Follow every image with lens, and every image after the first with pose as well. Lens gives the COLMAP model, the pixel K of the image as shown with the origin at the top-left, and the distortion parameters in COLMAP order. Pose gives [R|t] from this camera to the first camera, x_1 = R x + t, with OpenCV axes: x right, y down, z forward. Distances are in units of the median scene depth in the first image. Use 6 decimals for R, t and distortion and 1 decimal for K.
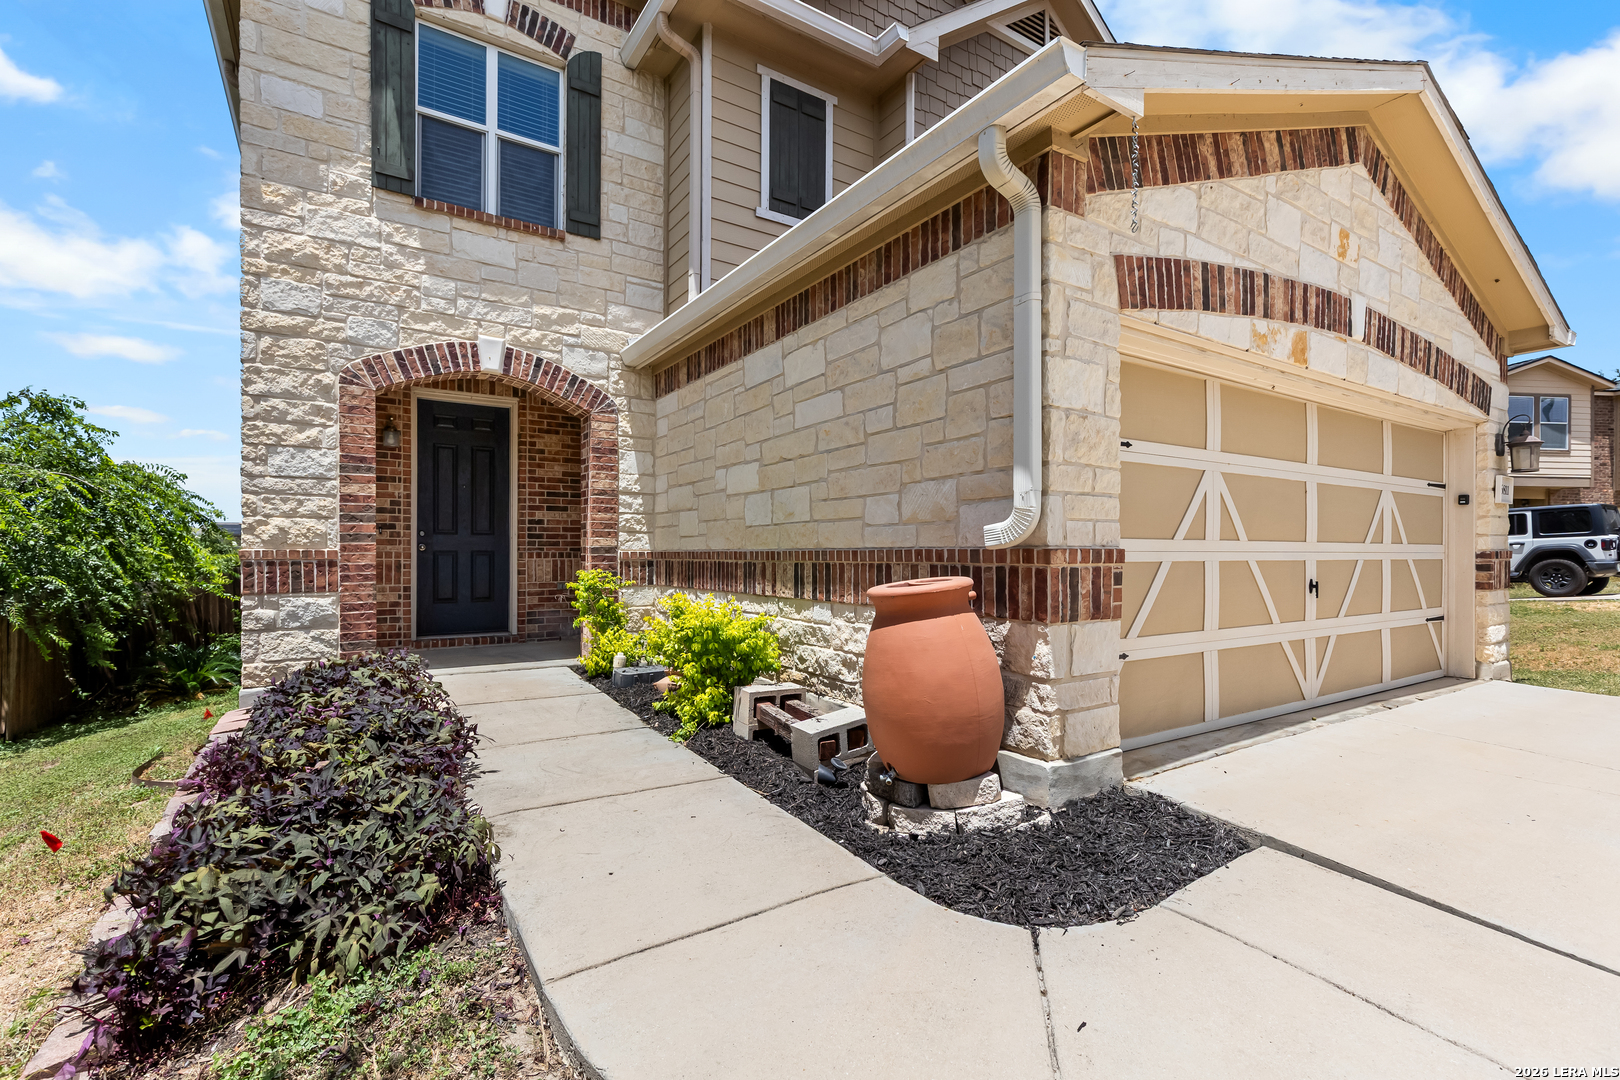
lens RADIAL K [[729.8, 0, 820.7], [0, 729.8, 550.9], [0, 0, 1]] dist [-0.000110, -0.000802]
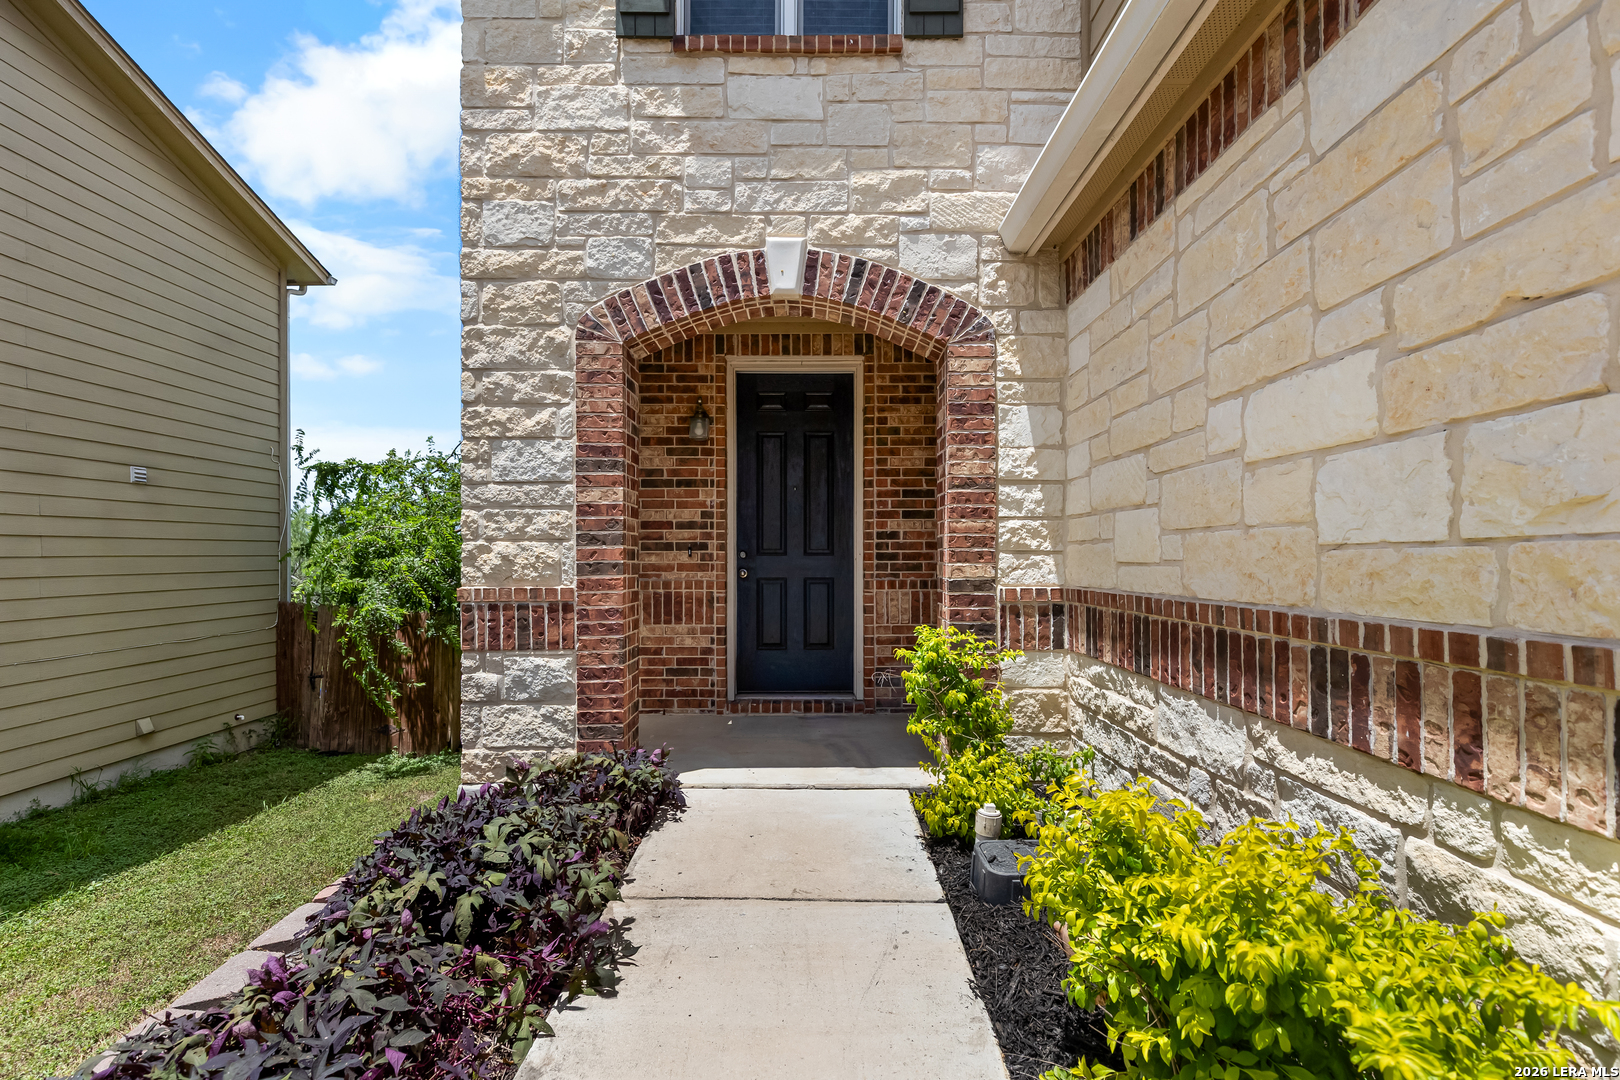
lens RADIAL K [[729.8, 0, 808.1], [0, 729.8, 553.1], [0, 0, 1]] dist [-0.000110, -0.000802]
pose [[0.835997, -0.006552, -0.548694, -0.092567], [0.004254, 0.999976, -0.005459, -0.023013], [0.548717, 0.002229, 0.836005, 0.452490]]
